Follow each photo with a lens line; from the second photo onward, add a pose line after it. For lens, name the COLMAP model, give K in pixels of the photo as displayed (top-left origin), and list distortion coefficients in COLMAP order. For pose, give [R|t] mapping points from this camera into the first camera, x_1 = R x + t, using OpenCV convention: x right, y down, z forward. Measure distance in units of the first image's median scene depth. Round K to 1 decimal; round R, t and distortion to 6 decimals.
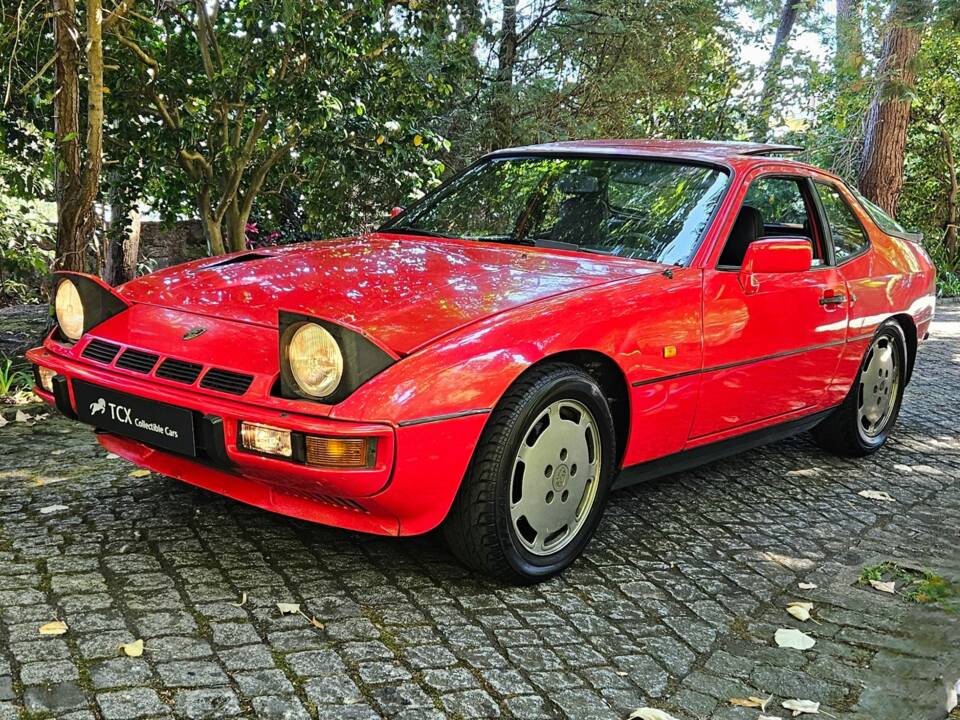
lens RADIAL K [[898.9, 0, 425.3], [0, 898.9, 375.3], [0, 0, 1]] dist [0.036856, -0.008122]
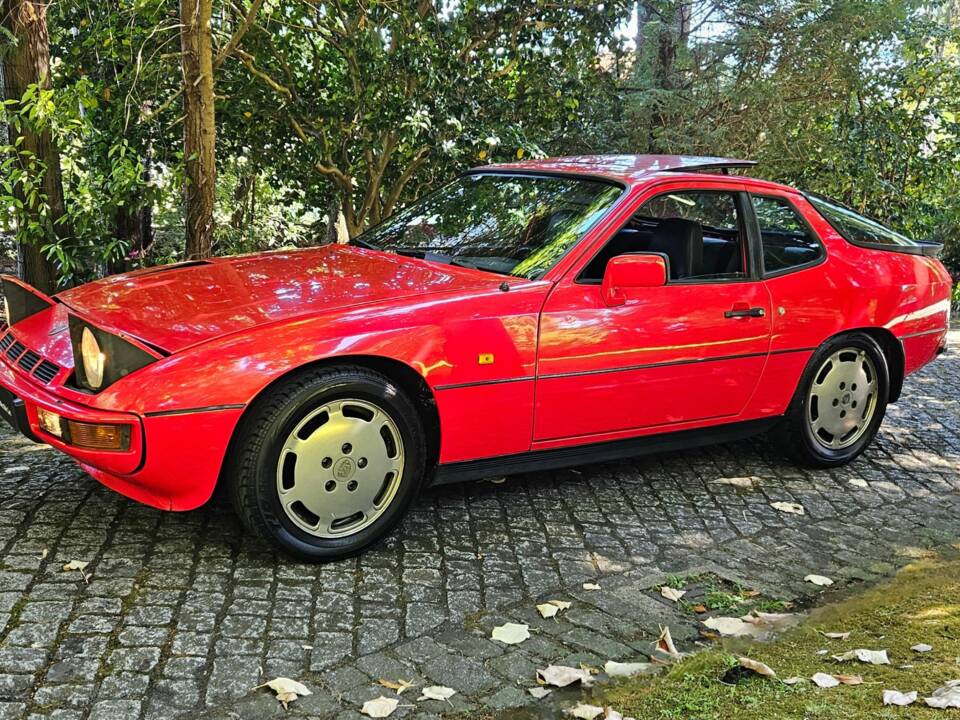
lens RADIAL K [[833.3, 0, 480.0], [0, 833.3, 360.0], [0, 0, 1]] dist [0.036112, -0.005222]
pose [[0.976606, 0.036855, -0.211856, 0.553120], [-0.037760, 0.999287, -0.000230, -0.029047], [0.211696, 0.008224, 0.977301, 0.024911]]
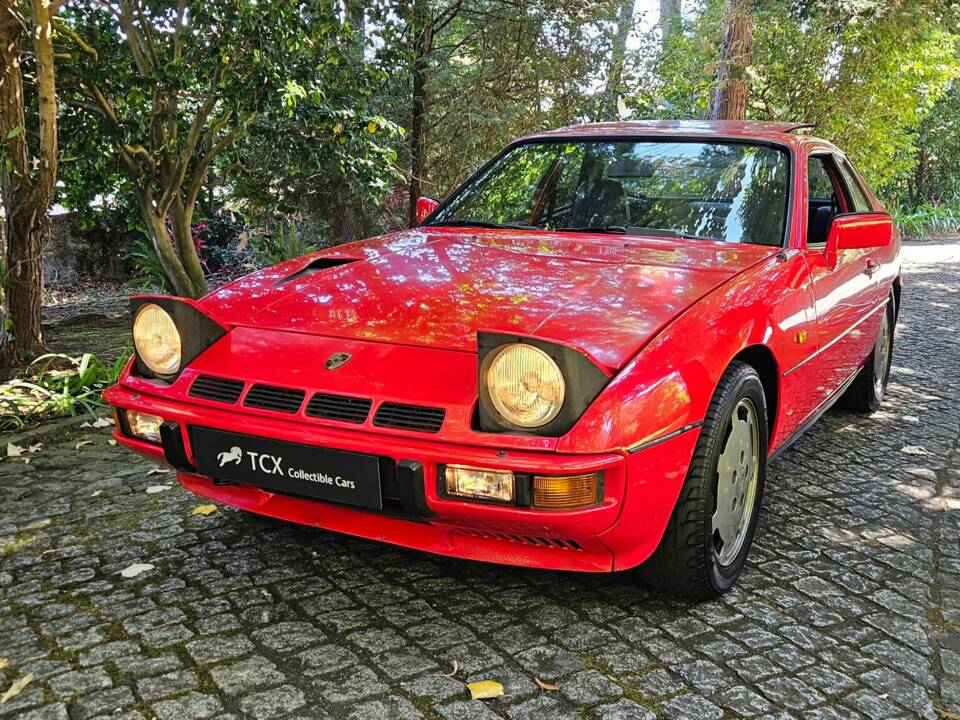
lens RADIAL K [[833.3, 0, 480.0], [0, 833.3, 360.0], [0, 0, 1]] dist [0.036112, -0.005222]
pose [[0.979761, -0.079007, 0.183919, -0.280629], [0.075509, 0.996807, 0.025956, -0.059602], [-0.185383, -0.011544, 0.982599, 0.199043]]
